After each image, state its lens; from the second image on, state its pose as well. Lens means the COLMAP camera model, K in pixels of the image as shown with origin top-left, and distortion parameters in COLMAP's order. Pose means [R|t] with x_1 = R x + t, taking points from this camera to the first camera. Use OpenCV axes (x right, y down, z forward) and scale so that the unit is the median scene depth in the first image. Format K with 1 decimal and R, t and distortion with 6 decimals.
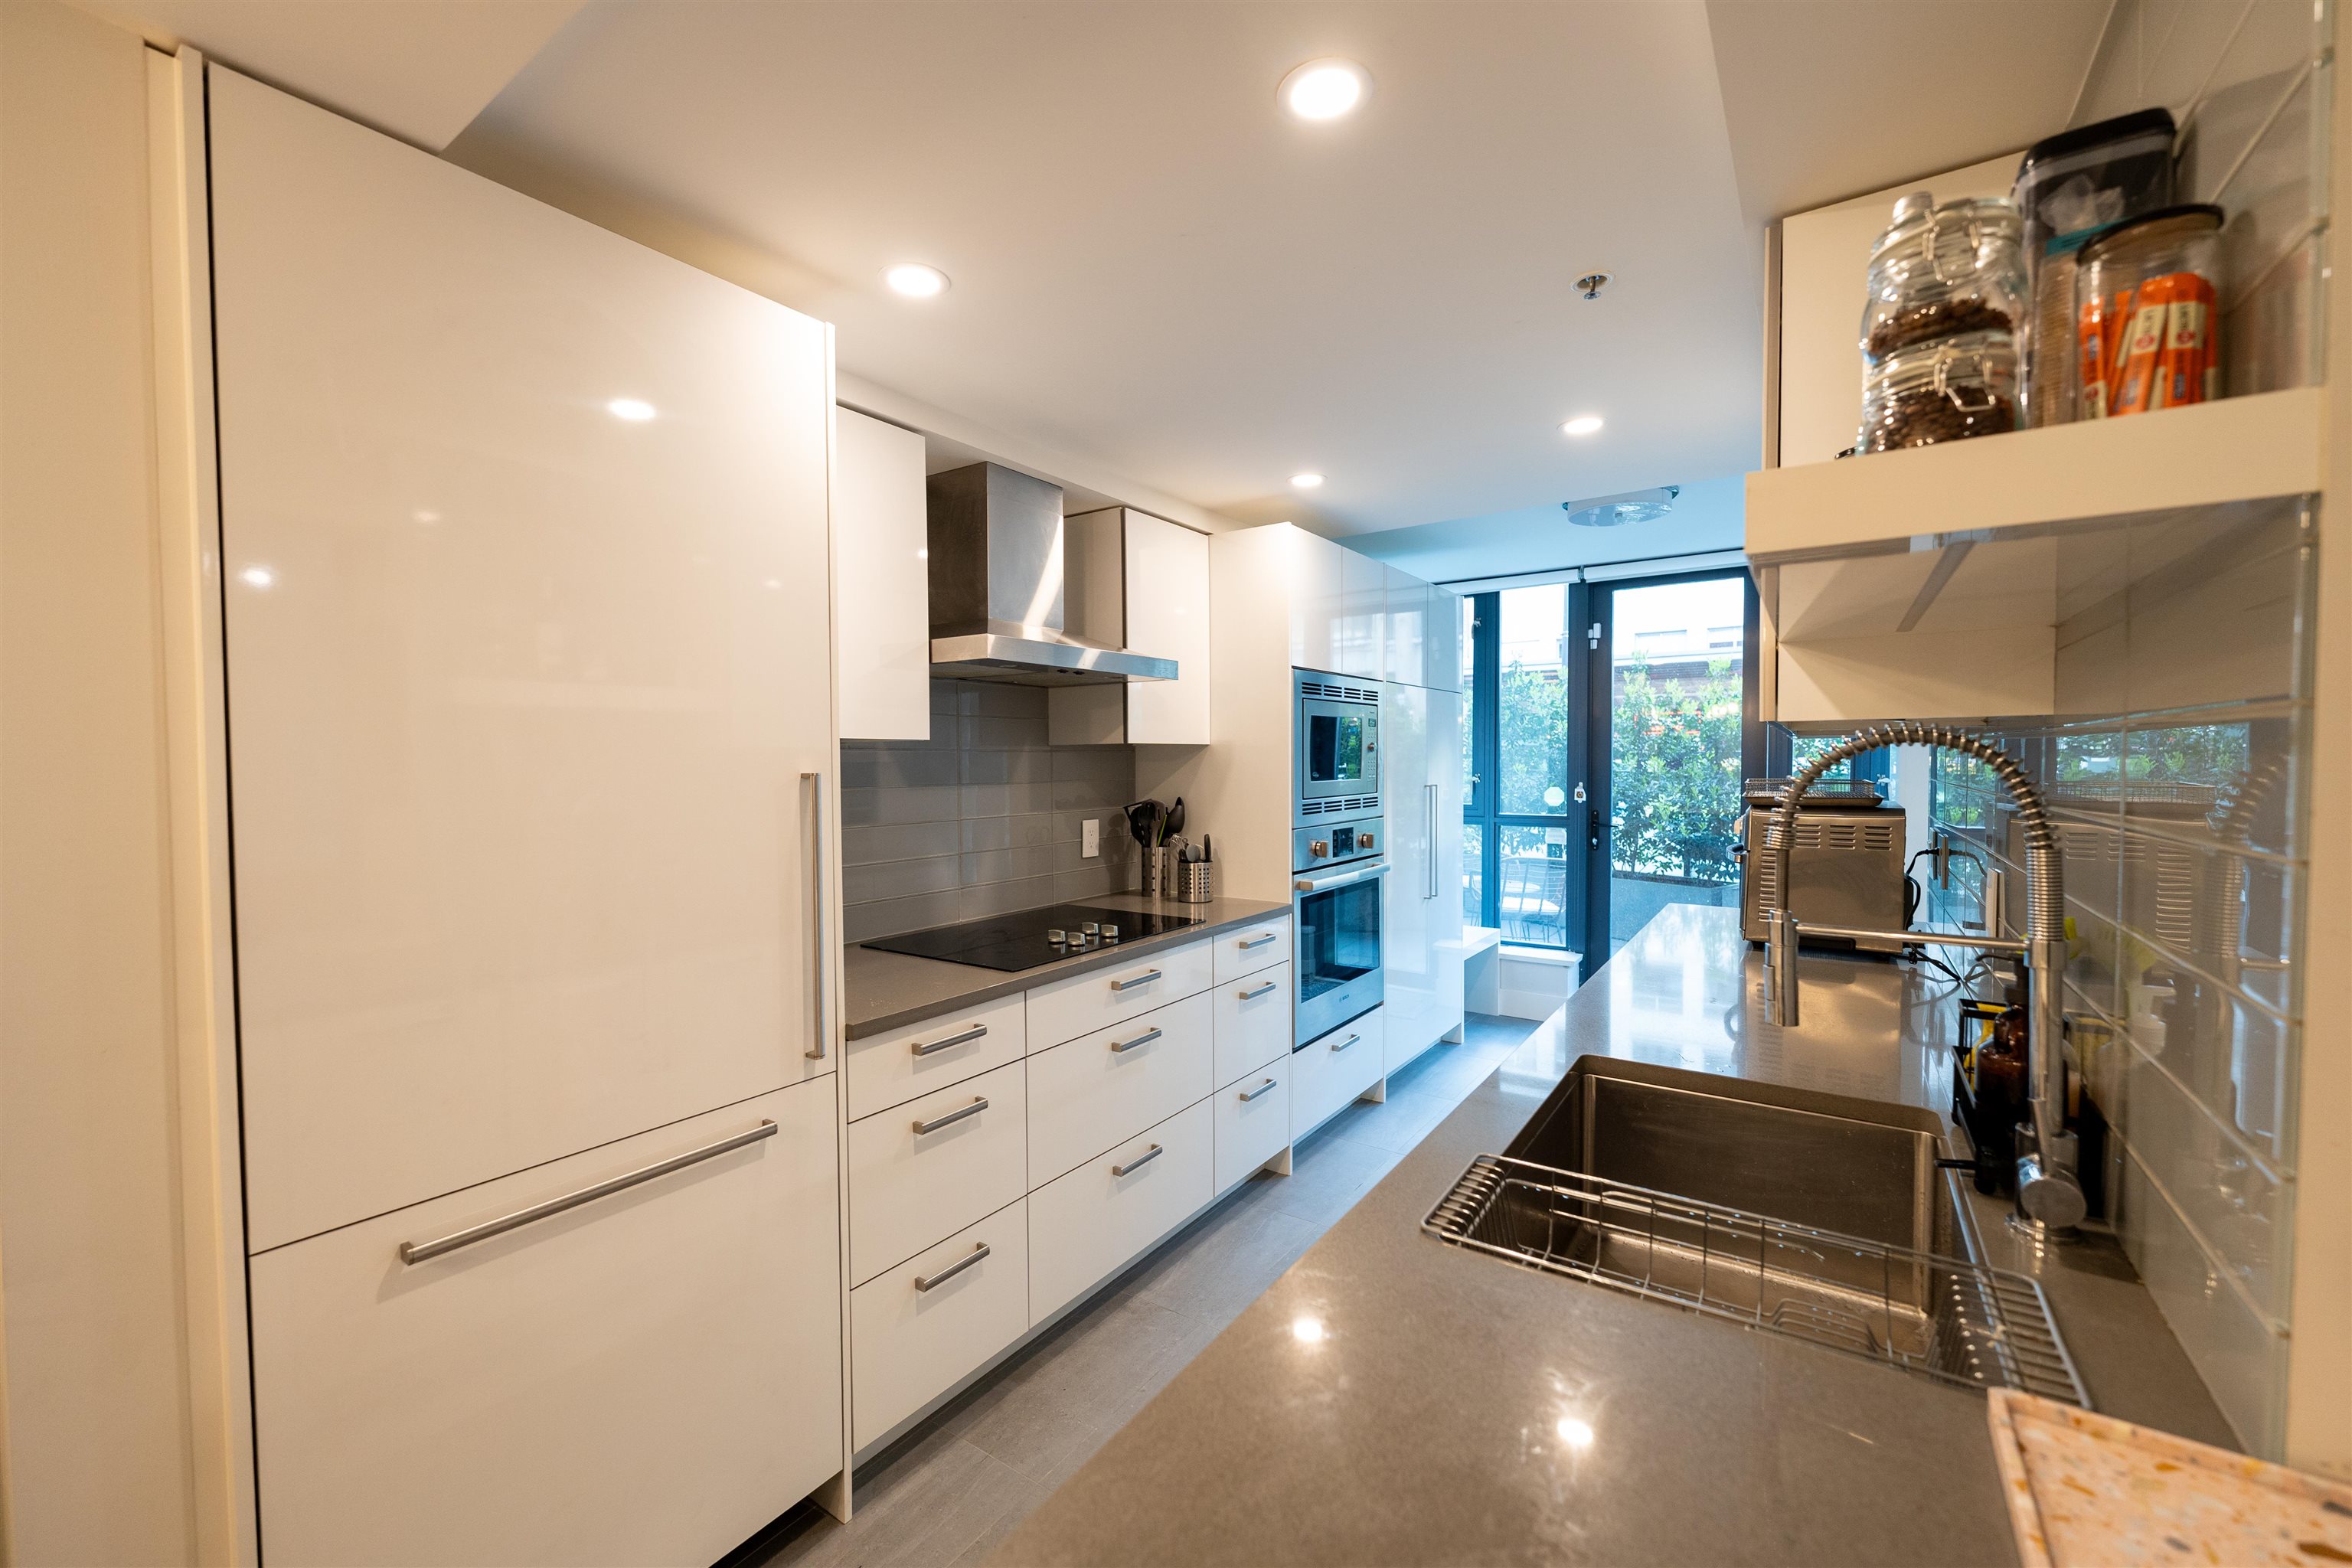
lens RADIAL K [[939.9, 0, 1176.0], [0, 939.9, 784.0], [0, 0, 1]] dist [0.000268, -0.000047]
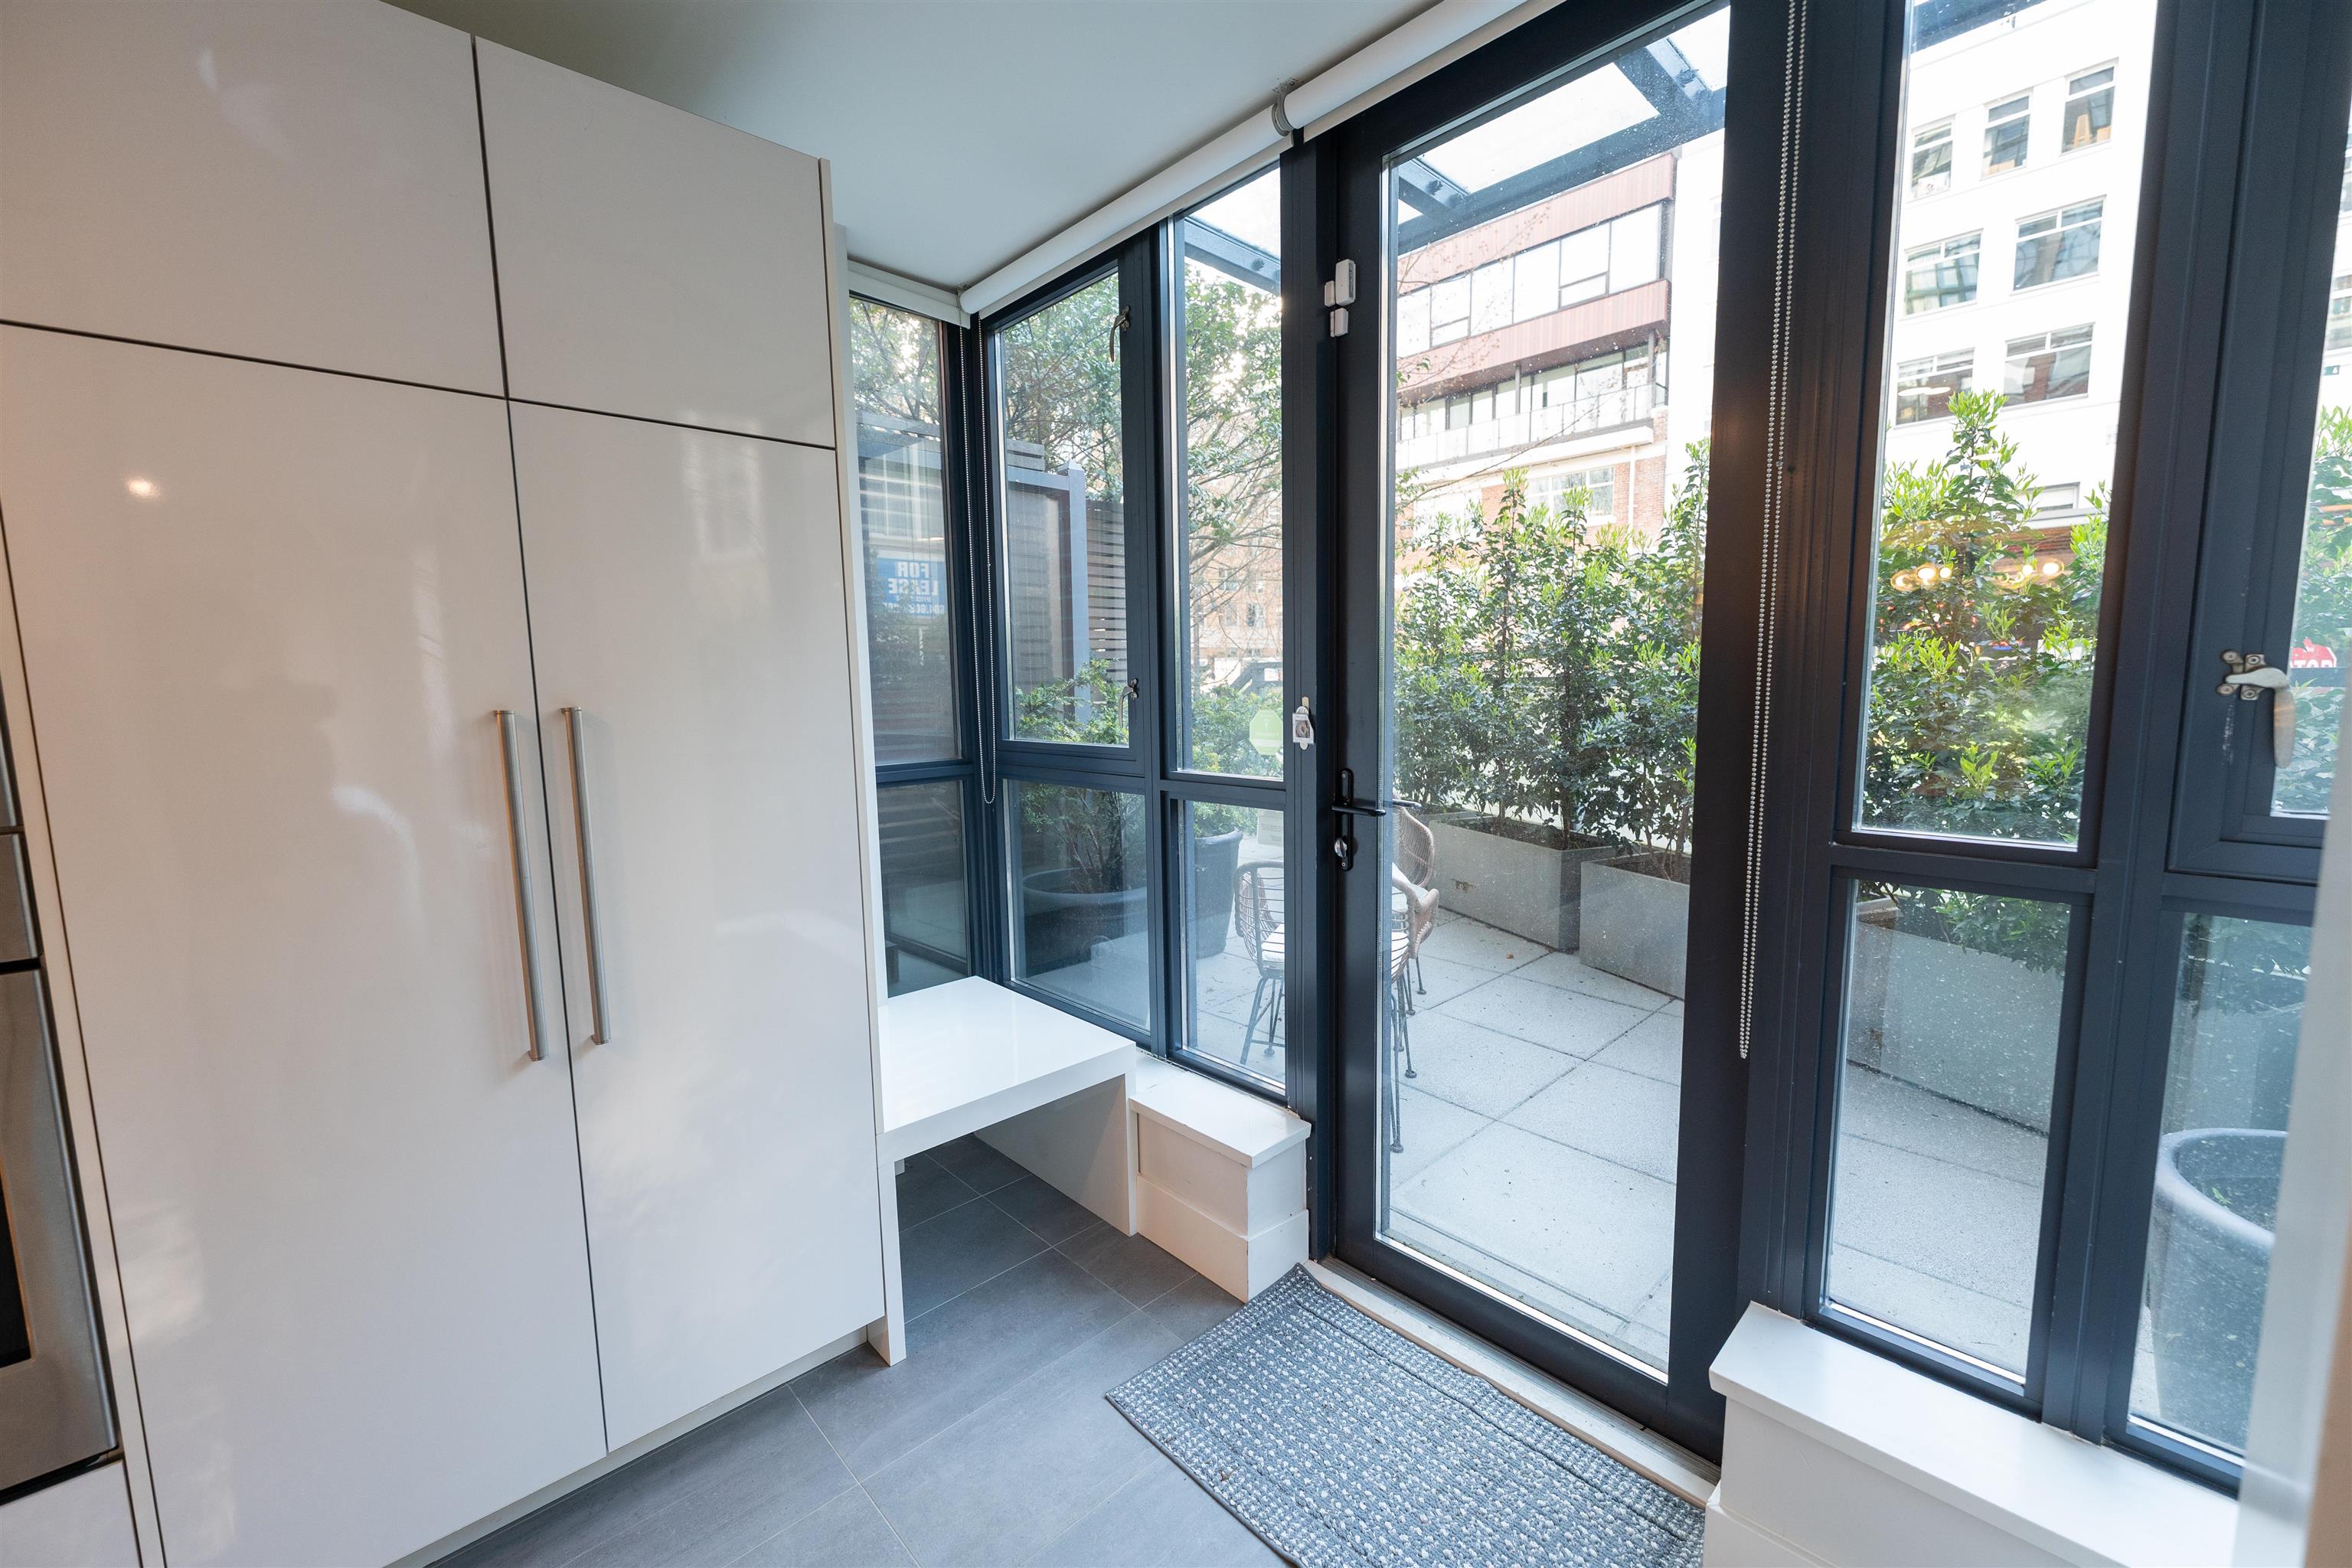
lens RADIAL K [[934.0, 0, 1176.0], [0, 934.0, 784.0], [0, 0, 1]] dist [-0.001719, -0.000148]
pose [[0.978193, 0.009602, -0.207478, 0.708042], [0.009103, 0.995989, 0.089010, -0.001011], [0.207501, -0.088958, 0.974182, 0.941694]]
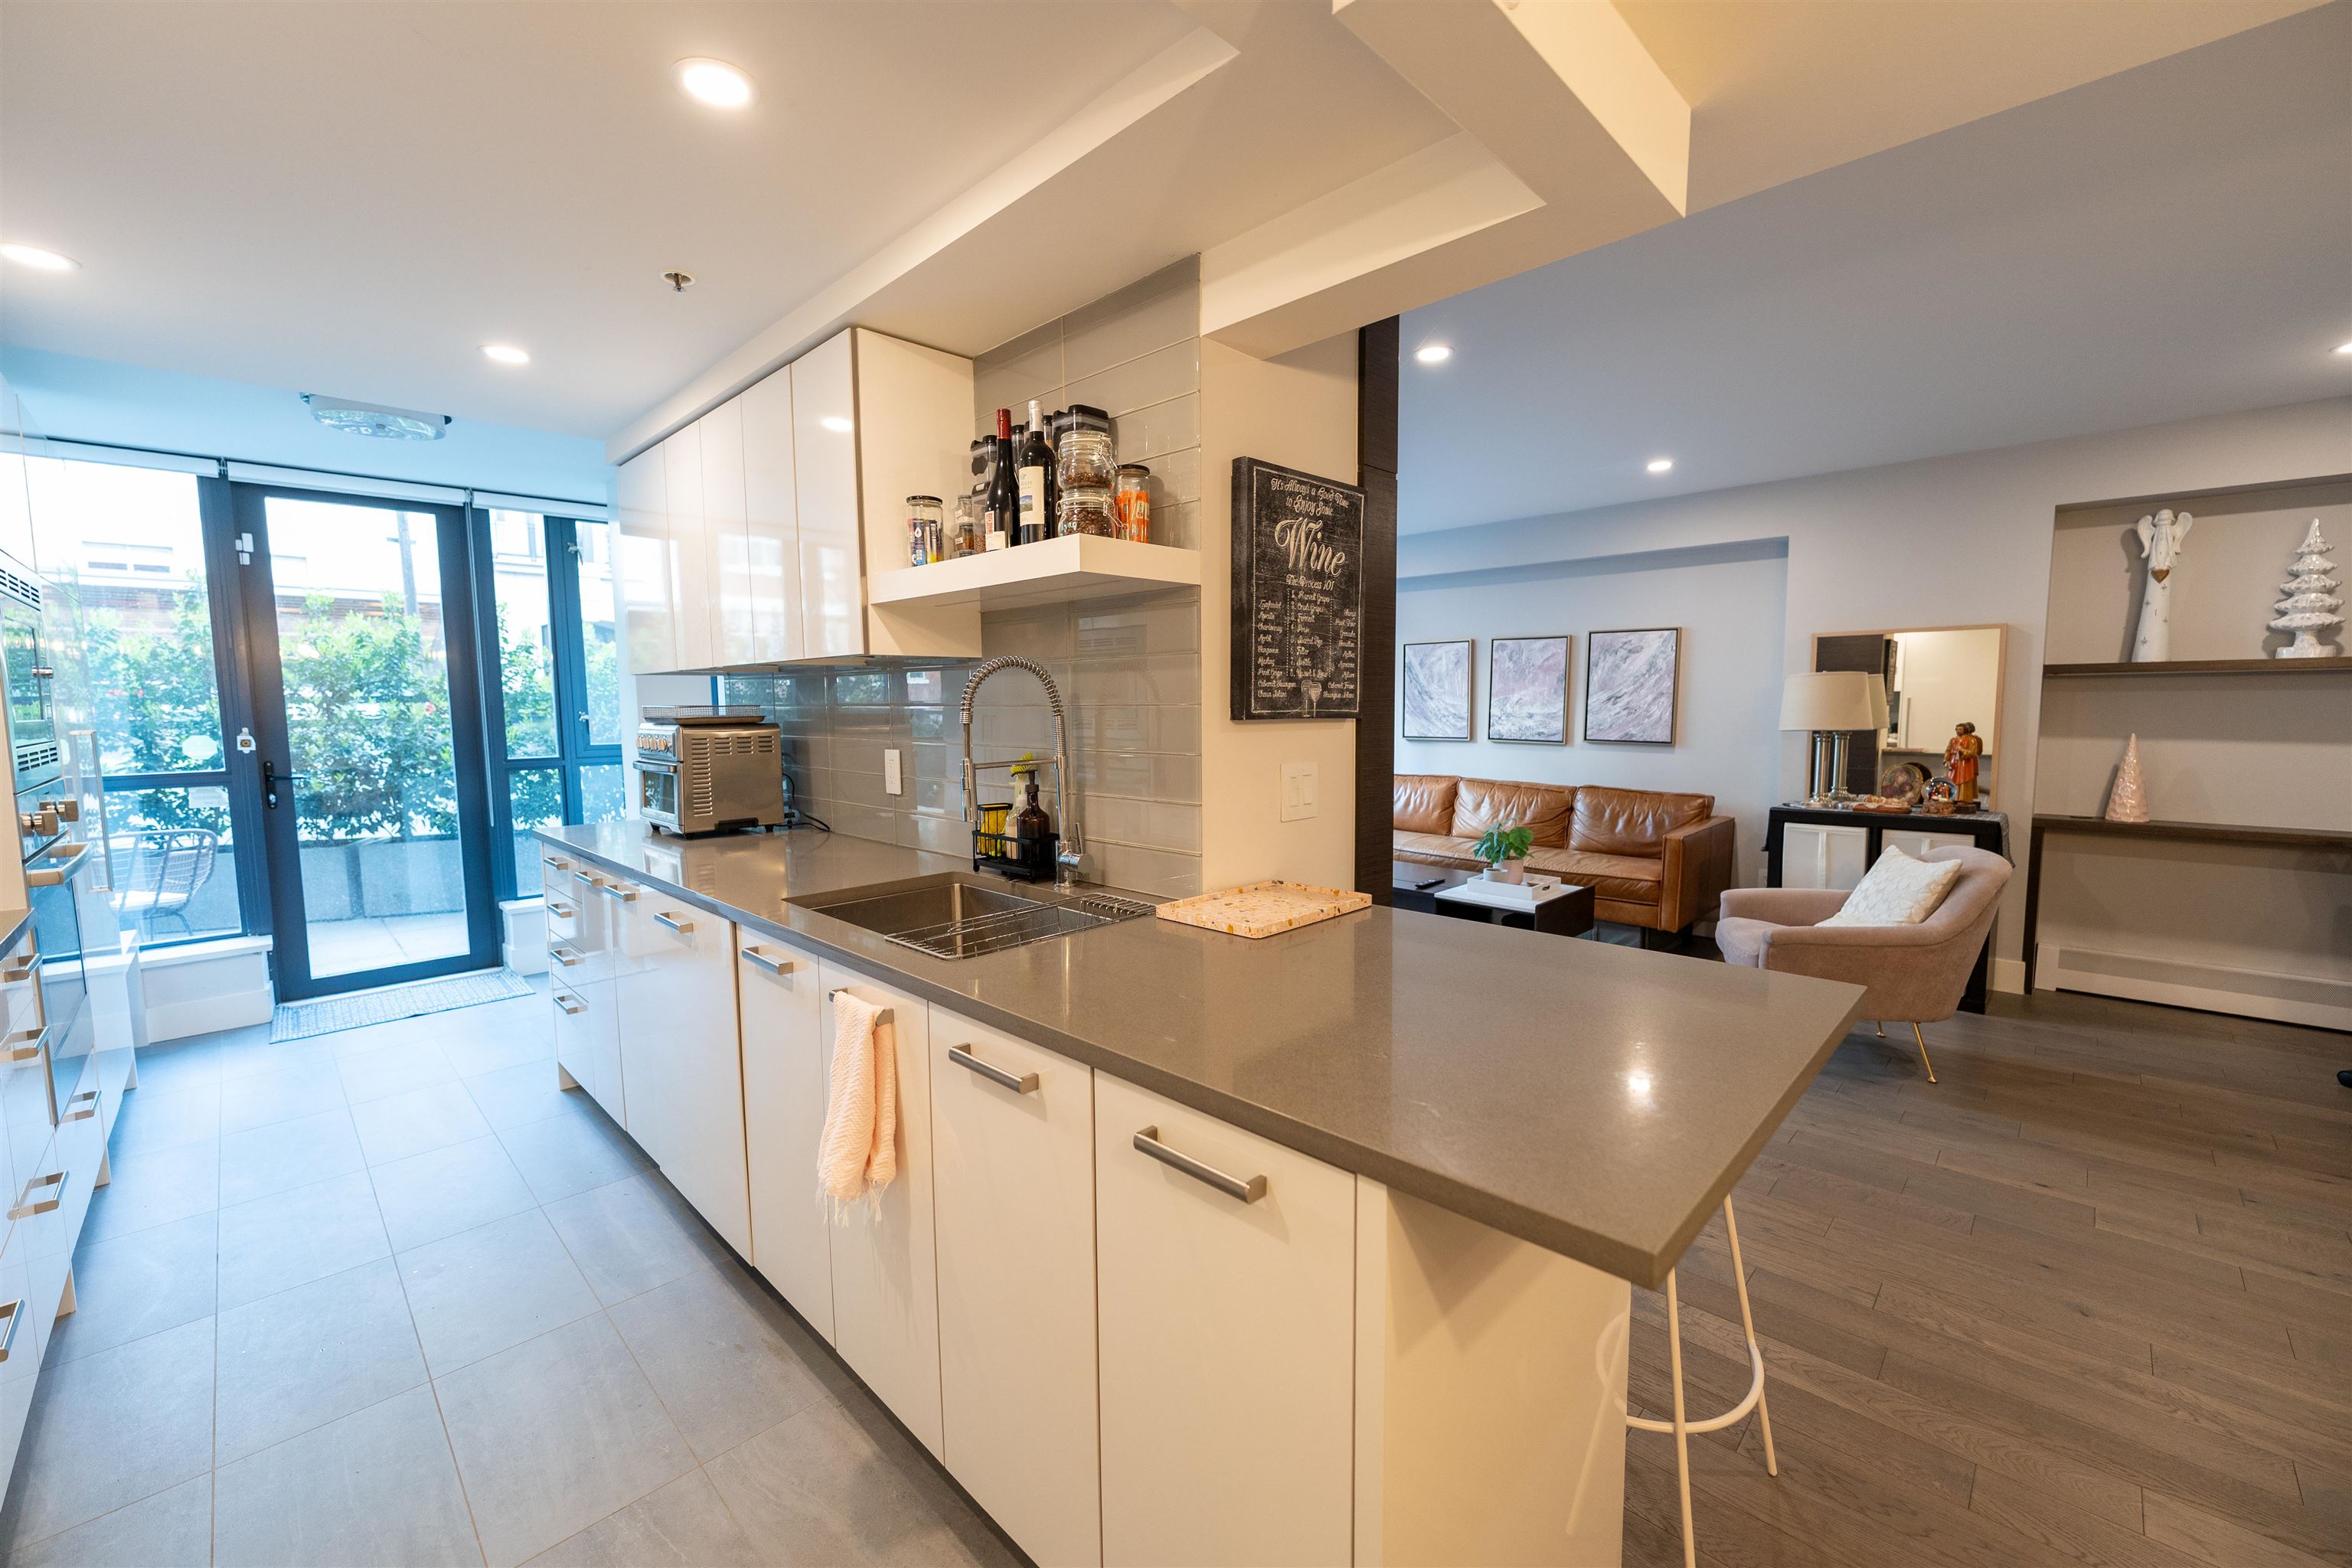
lens RADIAL K [[934.0, 0, 1176.0], [0, 934.0, 784.0], [0, 0, 1]] dist [-0.001719, -0.000148]
pose [[0.168505, -0.083877, 0.982126, -0.358345], [0.036271, 0.996226, 0.078859, 0.018848], [-0.985033, 0.022334, 0.170911, 0.102256]]
